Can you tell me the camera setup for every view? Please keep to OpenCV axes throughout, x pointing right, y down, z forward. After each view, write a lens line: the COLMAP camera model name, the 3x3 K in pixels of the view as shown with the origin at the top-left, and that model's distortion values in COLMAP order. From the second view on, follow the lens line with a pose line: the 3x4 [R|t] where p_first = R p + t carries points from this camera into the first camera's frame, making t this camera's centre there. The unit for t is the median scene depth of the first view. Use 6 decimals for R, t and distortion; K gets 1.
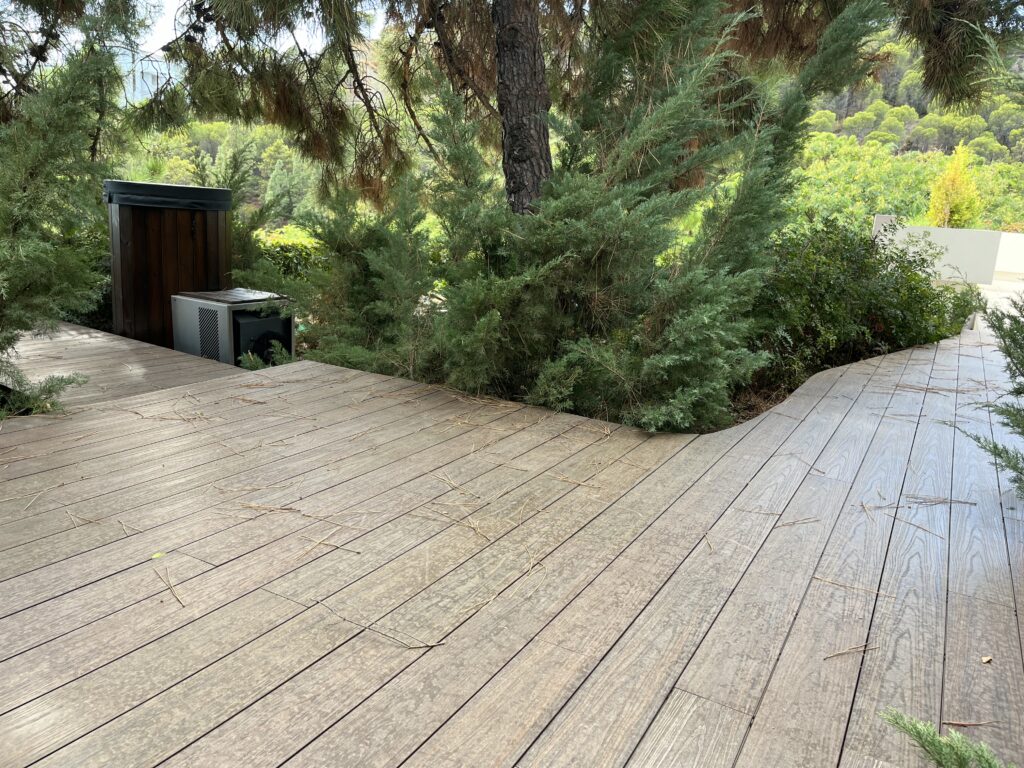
lens RADIAL K [[780.9, 0, 511.9], [0, 780.9, 383.2], [0, 0, 1]] dist [0.005474, -0.006559]
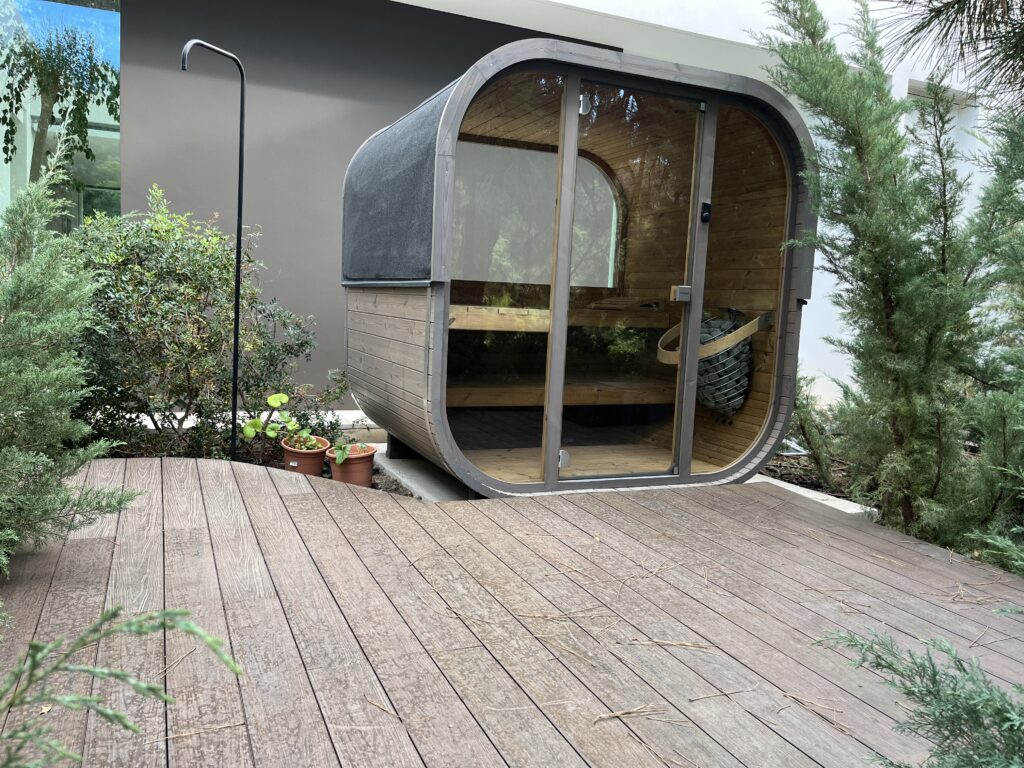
lens RADIAL K [[780.9, 0, 512.3], [0, 780.9, 378.3], [0, 0, 1]] dist [0.005474, -0.006559]
pose [[-0.588396, -0.009097, -0.808522, 0.910878], [-0.271852, 0.943953, 0.187217, -0.328570], [0.761503, 0.329956, -0.557891, 1.594758]]
